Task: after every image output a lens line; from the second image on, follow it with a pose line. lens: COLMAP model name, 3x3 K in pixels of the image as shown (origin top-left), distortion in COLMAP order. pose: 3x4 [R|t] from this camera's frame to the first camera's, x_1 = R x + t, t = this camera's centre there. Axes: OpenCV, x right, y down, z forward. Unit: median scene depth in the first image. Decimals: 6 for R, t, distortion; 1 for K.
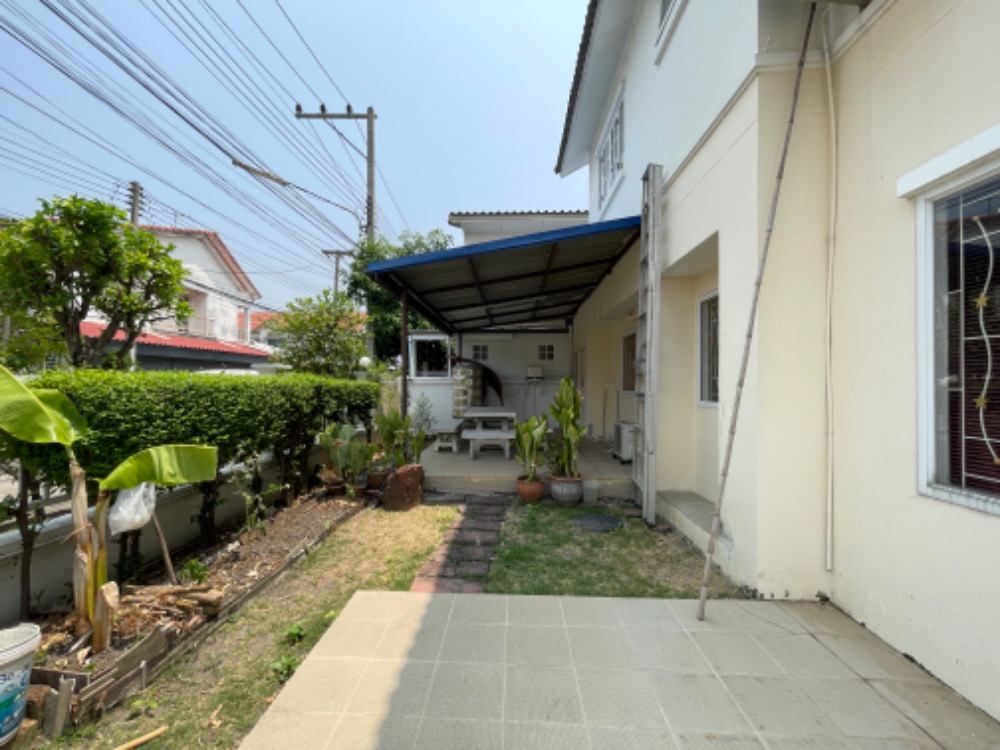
lens RADIAL K [[405.1, 0, 488.9], [0, 405.1, 377.4], [0, 0, 1]] dist [-0.001258, -0.000420]
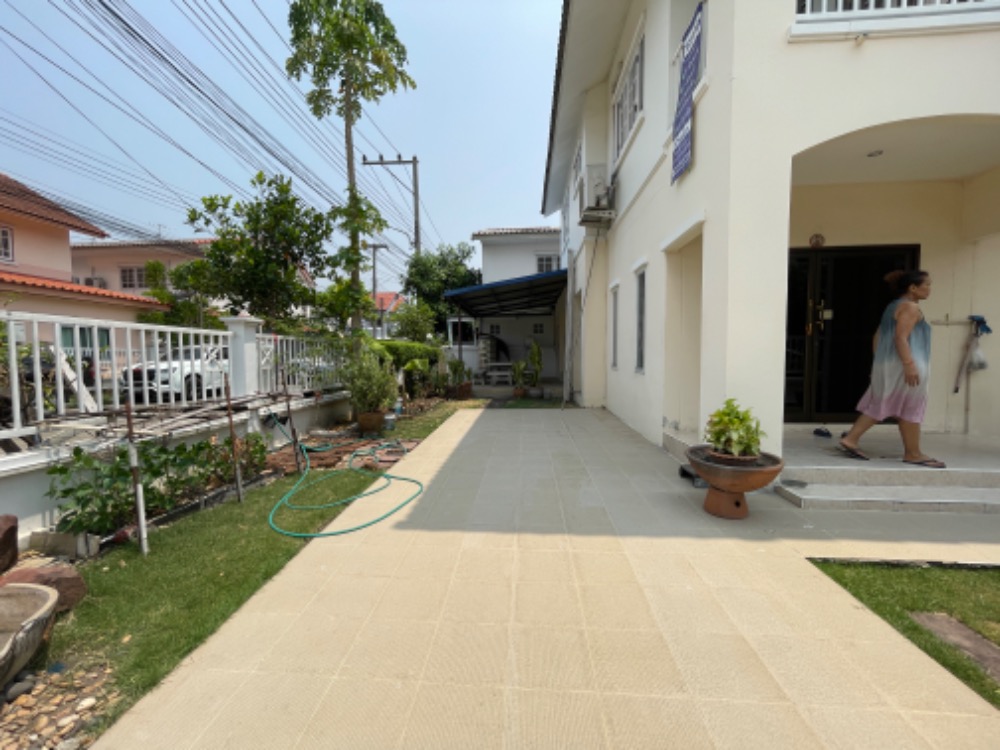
lens RADIAL K [[405.1, 0, 488.9], [0, 405.1, 377.4], [0, 0, 1]] dist [-0.001258, -0.000420]
pose [[0.999493, -0.012238, -0.029379, -0.000723], [0.014176, 0.997672, 0.066699, 0.017256], [0.028494, -0.067081, 0.997341, -0.534607]]
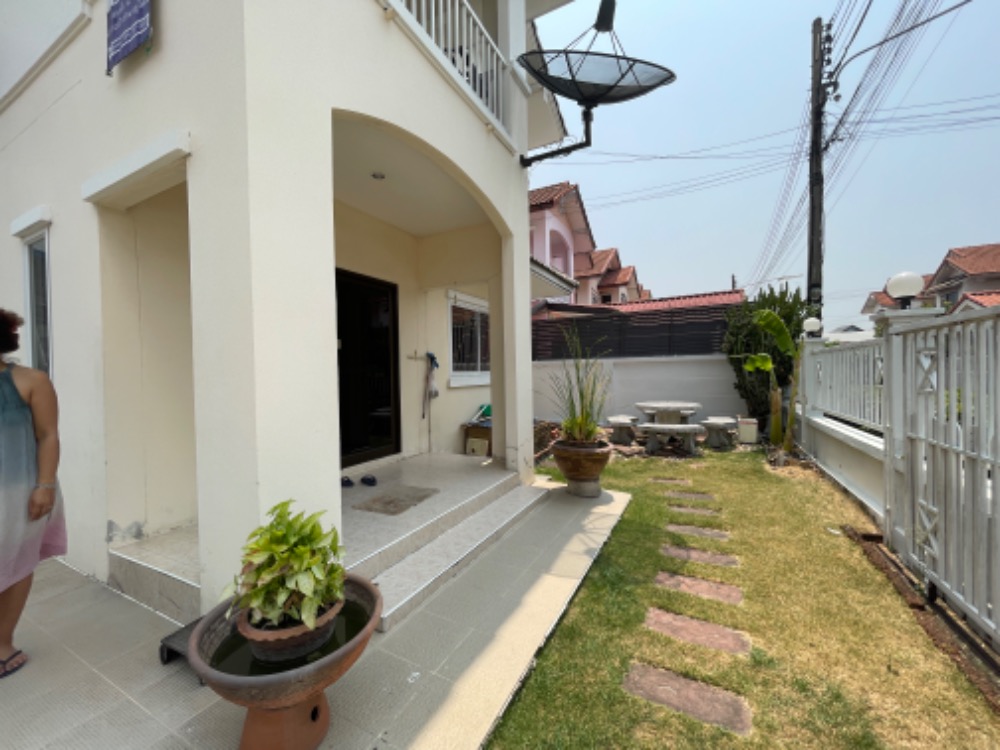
lens RADIAL K [[405.1, 0, 488.9], [0, 405.1, 377.4], [0, 0, 1]] dist [-0.001258, -0.000420]
pose [[0.408502, -0.026078, 0.912385, 0.058501], [0.010059, 0.999660, 0.024069, 0.008200], [-0.912702, -0.000655, 0.408626, -0.379097]]
